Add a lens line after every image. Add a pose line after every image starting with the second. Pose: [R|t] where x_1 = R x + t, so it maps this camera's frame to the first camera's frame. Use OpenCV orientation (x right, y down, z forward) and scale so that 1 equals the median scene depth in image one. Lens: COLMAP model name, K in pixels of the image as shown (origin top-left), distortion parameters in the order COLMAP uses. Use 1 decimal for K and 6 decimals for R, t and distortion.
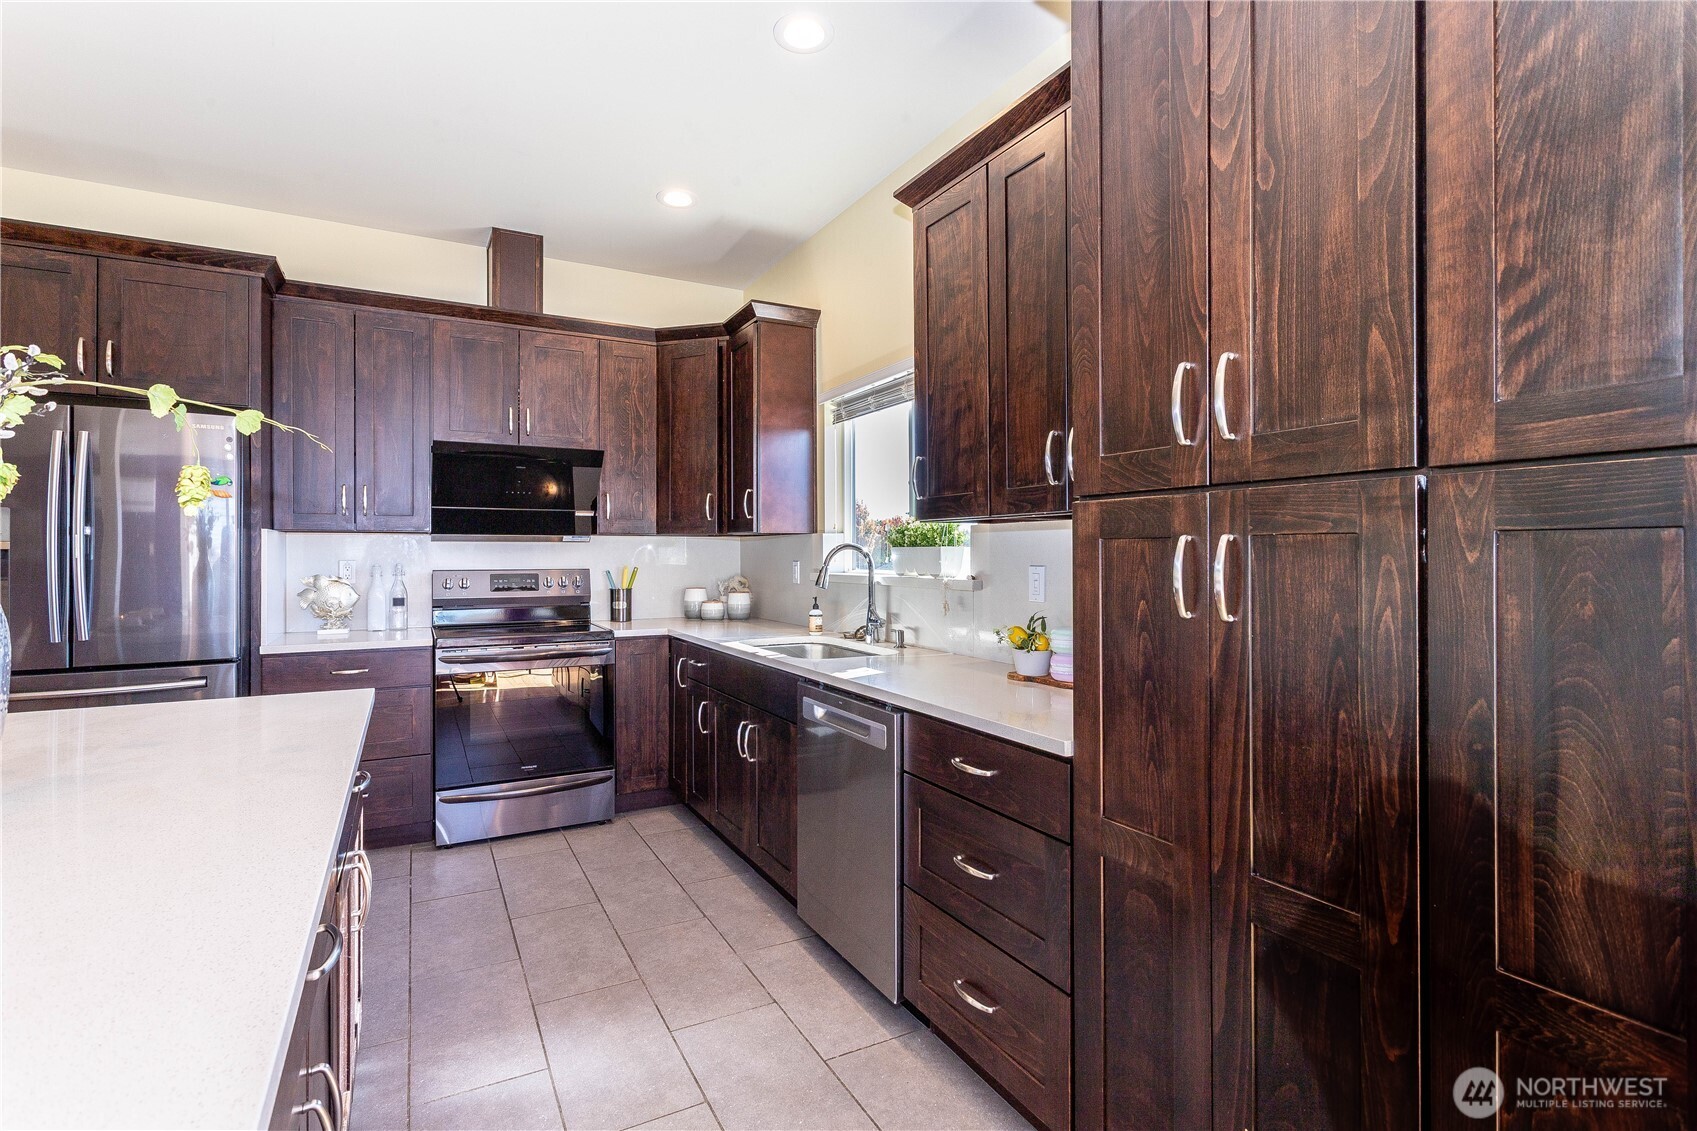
lens RADIAL K [[797.8, 0, 836.8], [0, 797.8, 553.6], [0, 0, 1]] dist [0.000151, 0.002058]
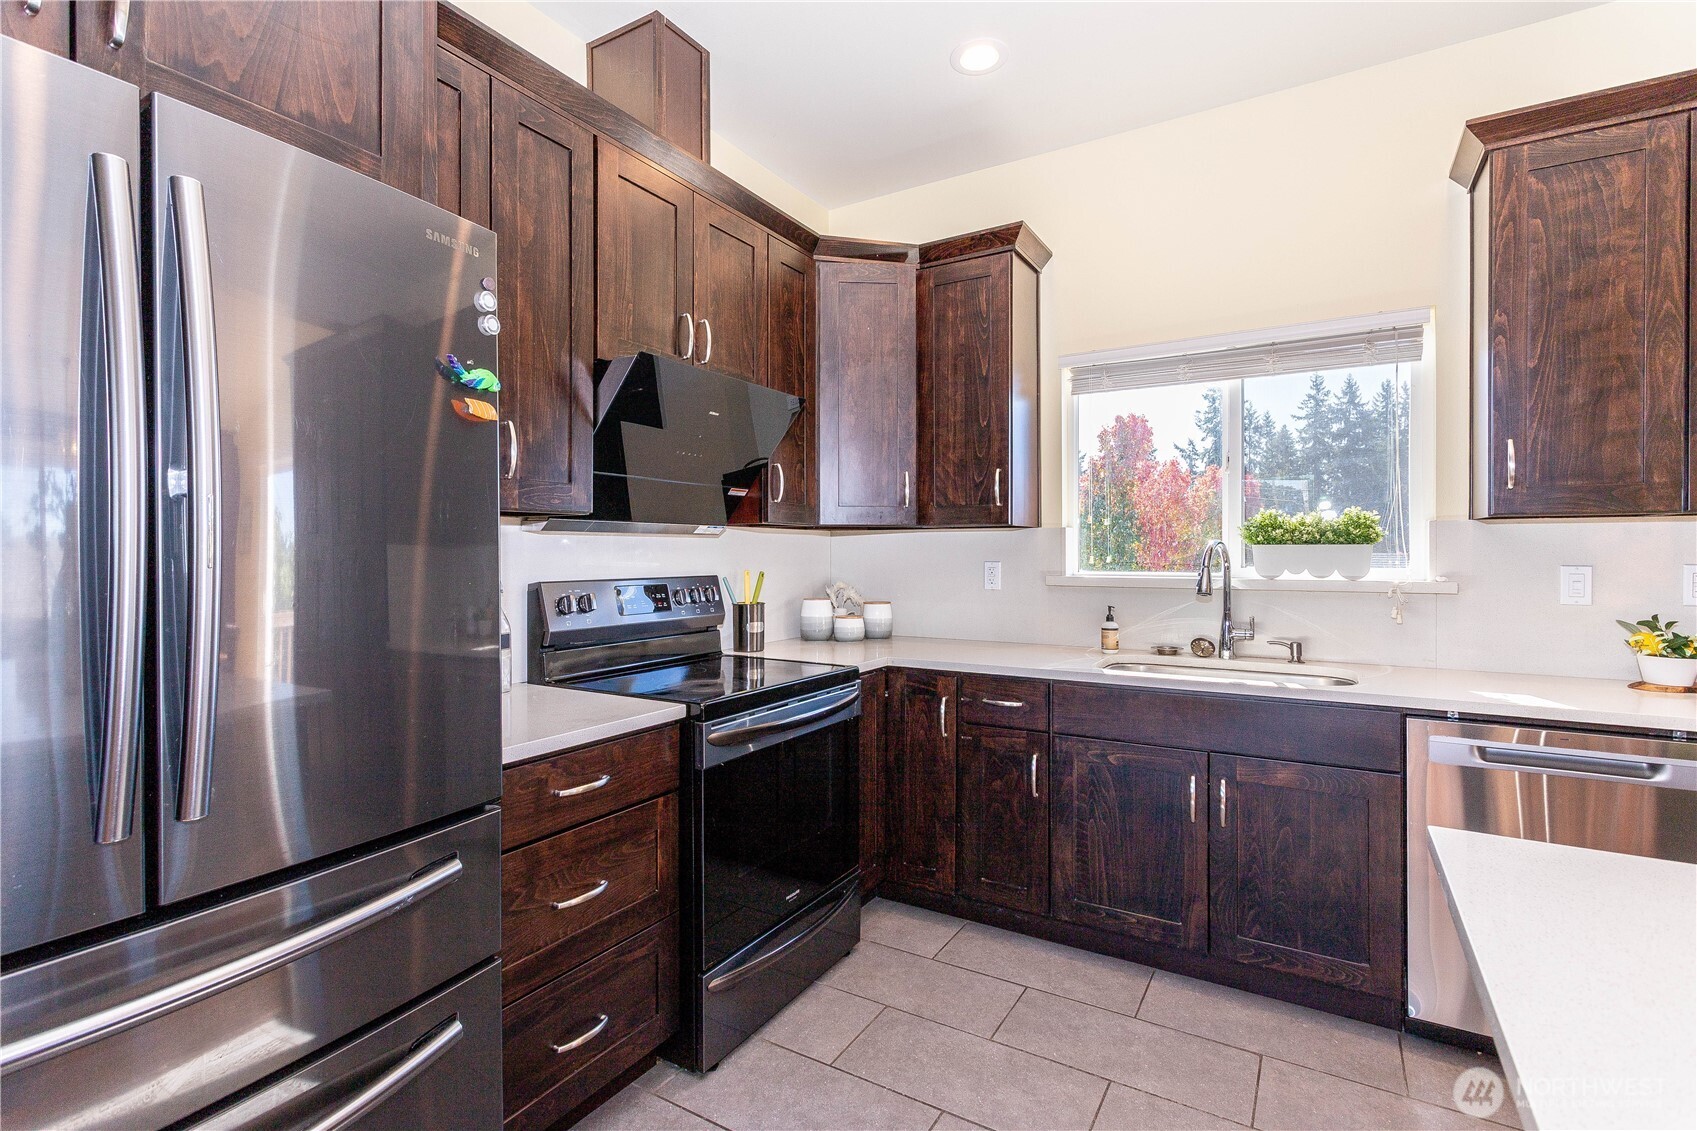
lens RADIAL K [[797.8, 0, 836.3], [0, 797.8, 554.5], [0, 0, 1]] dist [0.000151, 0.002058]
pose [[0.862300, -0.000678, 0.506398, -0.674504], [-0.000617, 0.999997, 0.002389, 0.000206], [-0.506398, -0.002372, 0.862297, 0.447161]]
